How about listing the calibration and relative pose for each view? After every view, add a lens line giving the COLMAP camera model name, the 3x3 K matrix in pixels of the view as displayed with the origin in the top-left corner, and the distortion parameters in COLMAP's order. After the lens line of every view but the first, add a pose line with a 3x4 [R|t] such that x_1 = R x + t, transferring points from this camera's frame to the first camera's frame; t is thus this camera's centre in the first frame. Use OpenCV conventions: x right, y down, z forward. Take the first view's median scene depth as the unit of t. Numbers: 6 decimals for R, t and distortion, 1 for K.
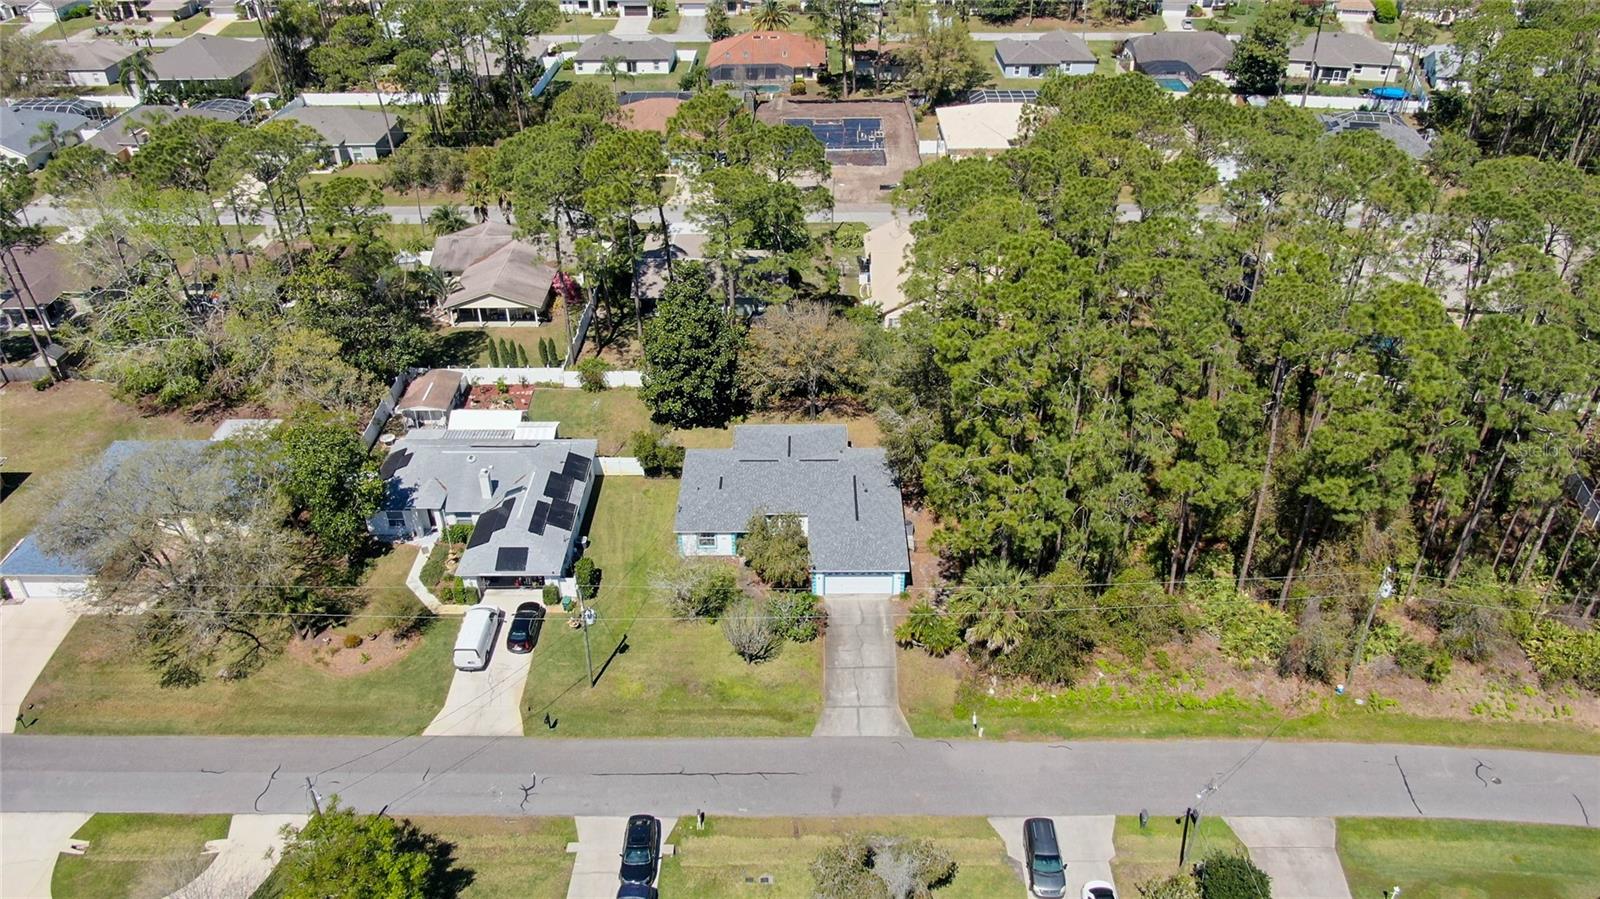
lens RADIAL K [[1149.4, 0, 803.2], [0, 1149.4, 449.0], [0, 0, 1]] dist [-0.017827, 0.002299]
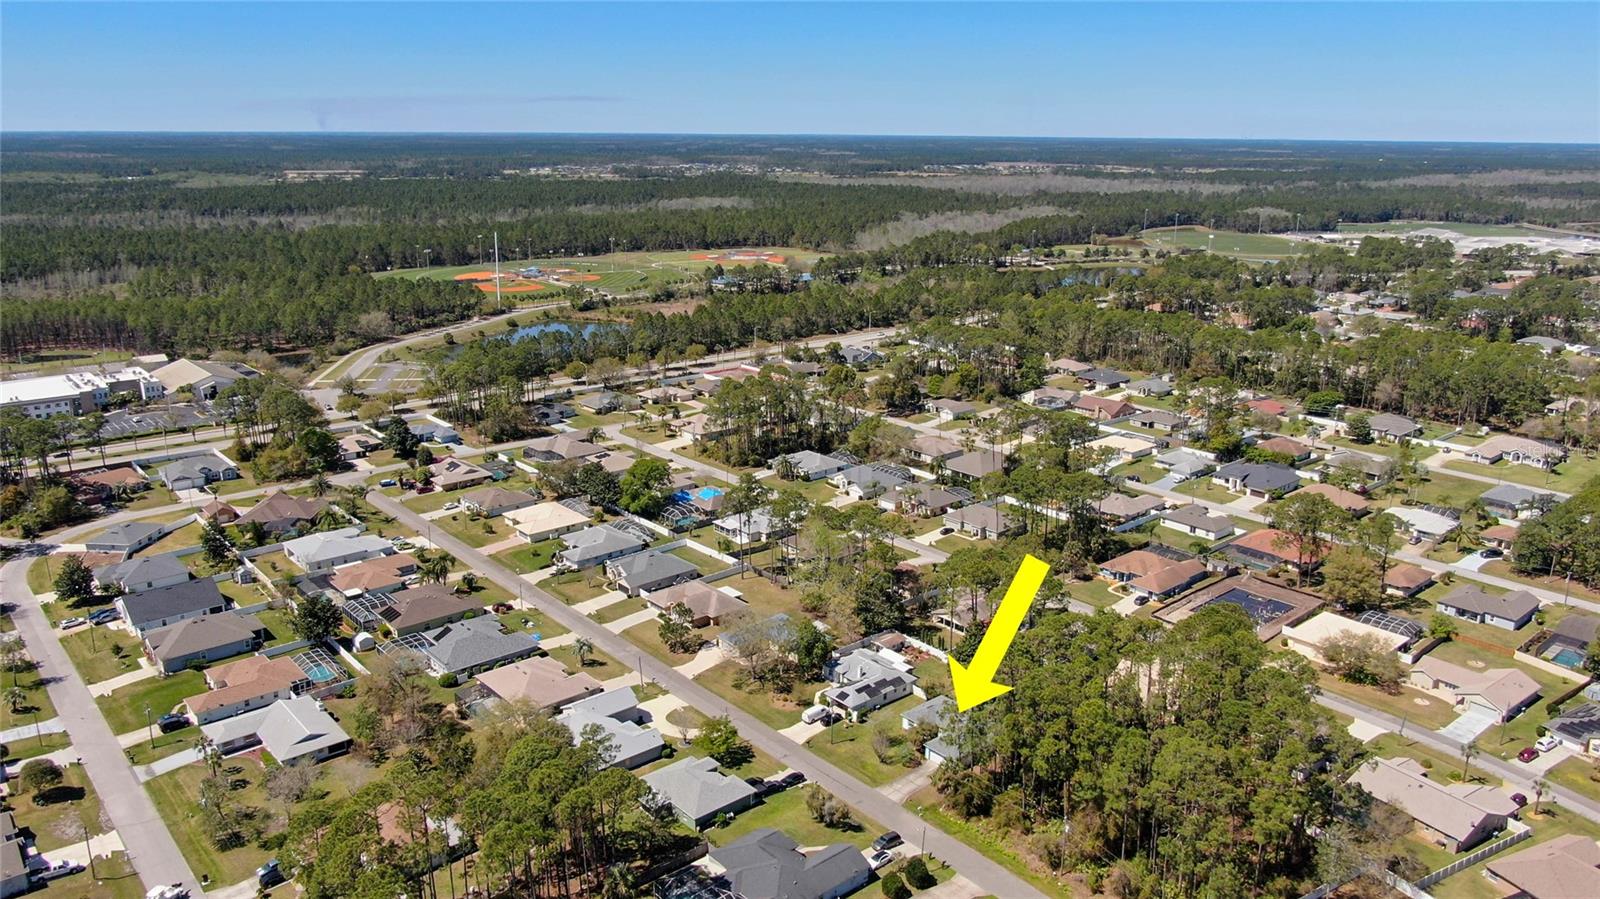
lens RADIAL K [[1149.4, 0, 803.2], [0, 1149.4, 449.0], [0, 0, 1]] dist [-0.017827, 0.002299]
pose [[0.663689, 0.212403, -0.717218, 1.324911], [-0.418707, 0.900036, -0.120913, -0.051683], [0.619840, 0.380552, 0.686278, -0.975151]]
